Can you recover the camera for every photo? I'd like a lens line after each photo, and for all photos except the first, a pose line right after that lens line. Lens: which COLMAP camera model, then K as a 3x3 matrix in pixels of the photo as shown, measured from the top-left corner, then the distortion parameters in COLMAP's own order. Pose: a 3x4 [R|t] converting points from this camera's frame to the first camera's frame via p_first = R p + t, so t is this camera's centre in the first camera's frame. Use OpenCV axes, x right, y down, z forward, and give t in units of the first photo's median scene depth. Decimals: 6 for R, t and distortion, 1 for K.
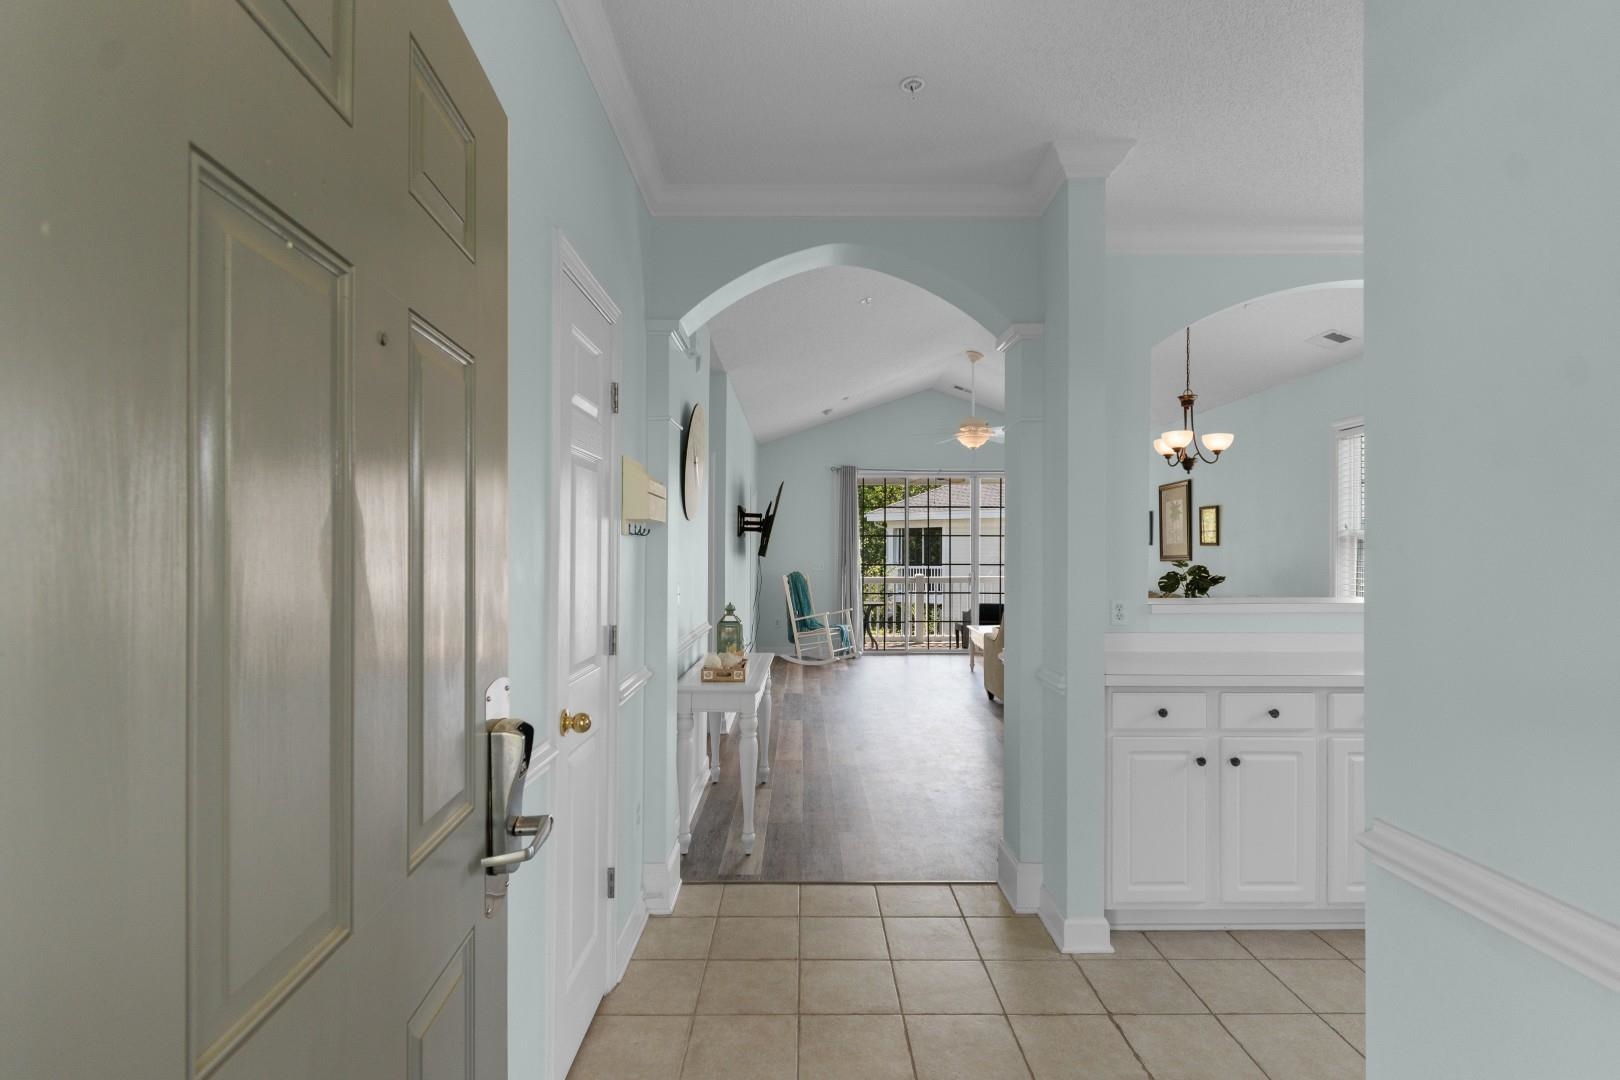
lens RADIAL K [[785.5, 0, 806.4], [0, 785.5, 549.2], [0, 0, 1]] dist [-0.002471, -0.002387]
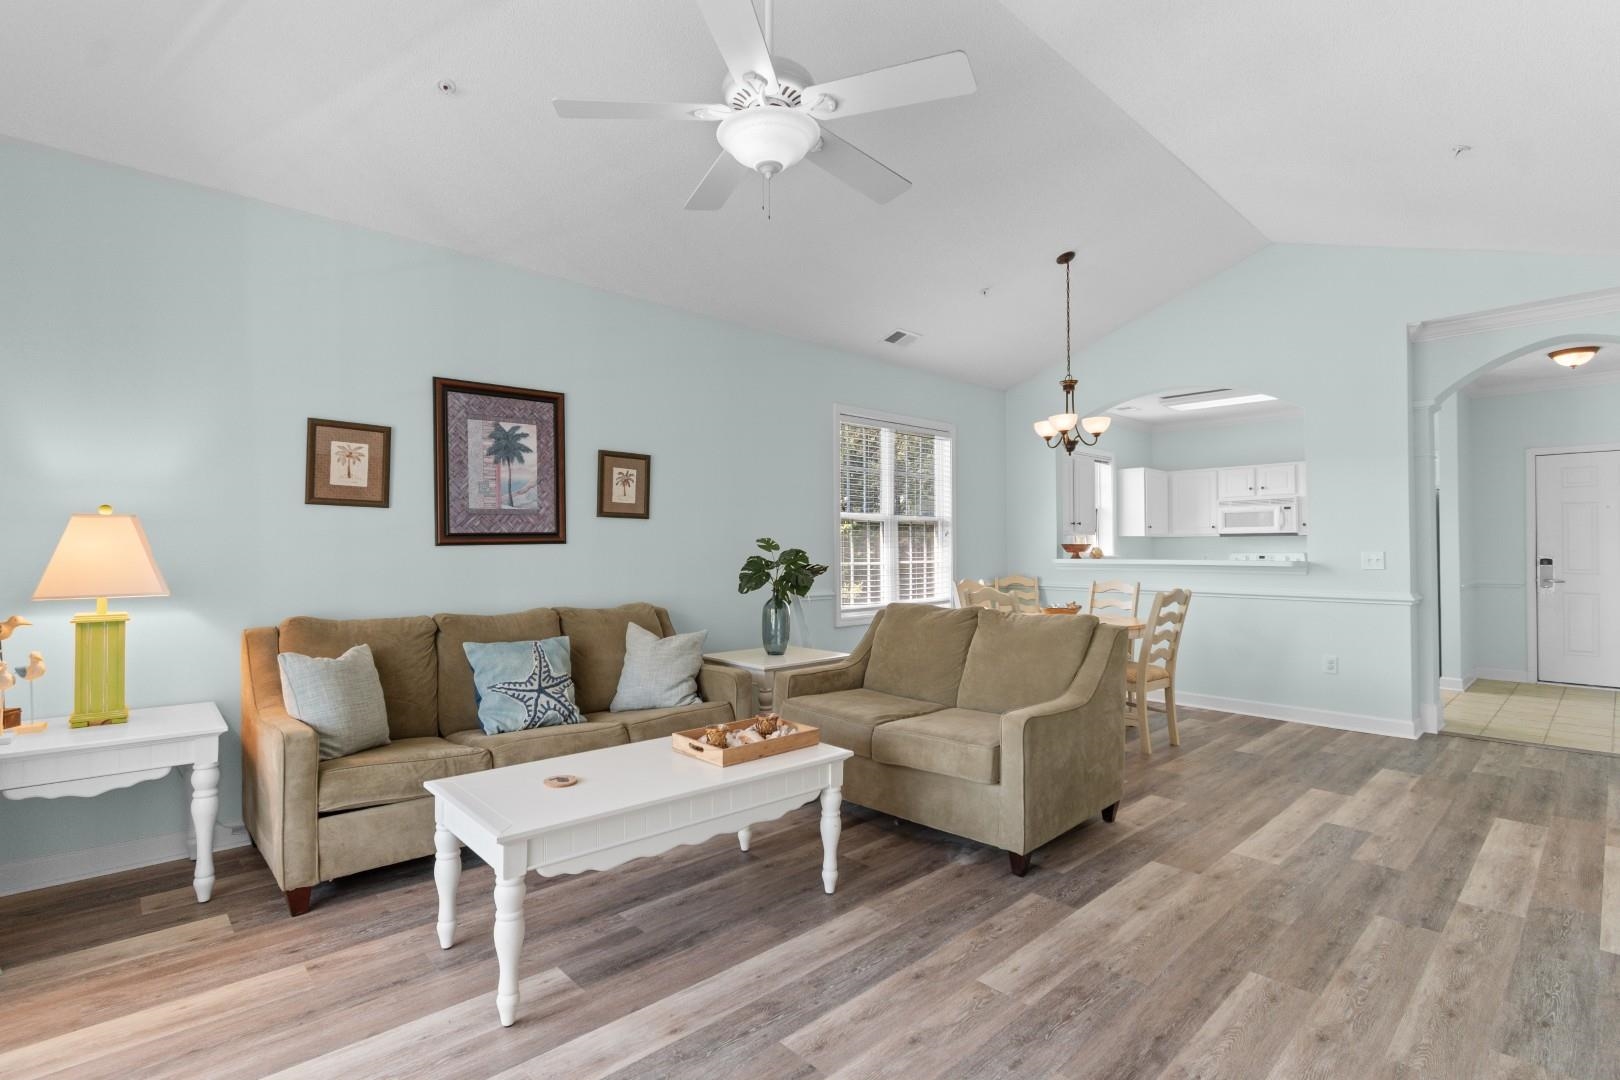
lens RADIAL K [[750.0, 0, 793.6], [0, 750.0, 539.5], [0, 0, 1]] dist [-0.013426, -0.000286]
pose [[-0.670425, 0.011351, 0.741891, -0.002403], [-0.000022, 0.999883, -0.015318, 0.022976], [-0.741978, -0.010286, -0.670346, 1.419771]]
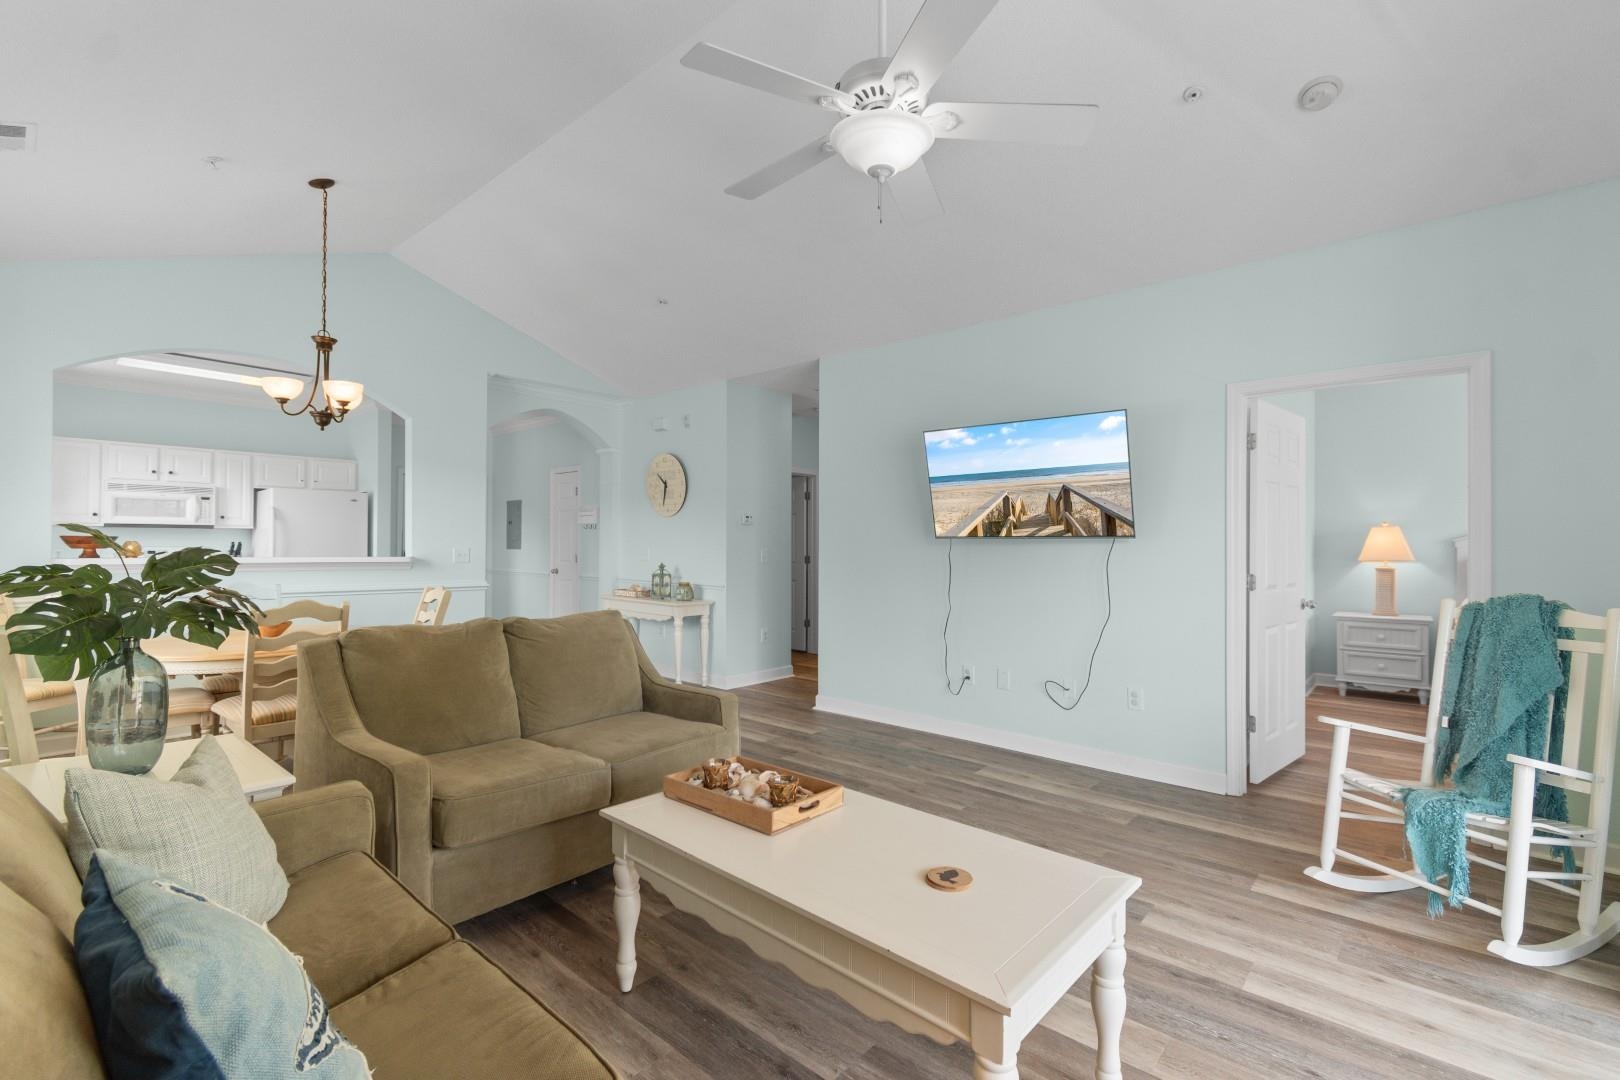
lens RADIAL K [[715.4, 0, 810.5], [0, 715.4, 539.3], [0, 0, 1]] dist [0.004423, -0.001658]
pose [[-0.667637, -0.010593, -0.744412, 0.513082], [-0.006533, 0.999944, -0.008369, 0.017701], [0.744458, -0.000724, -0.667669, 1.394604]]
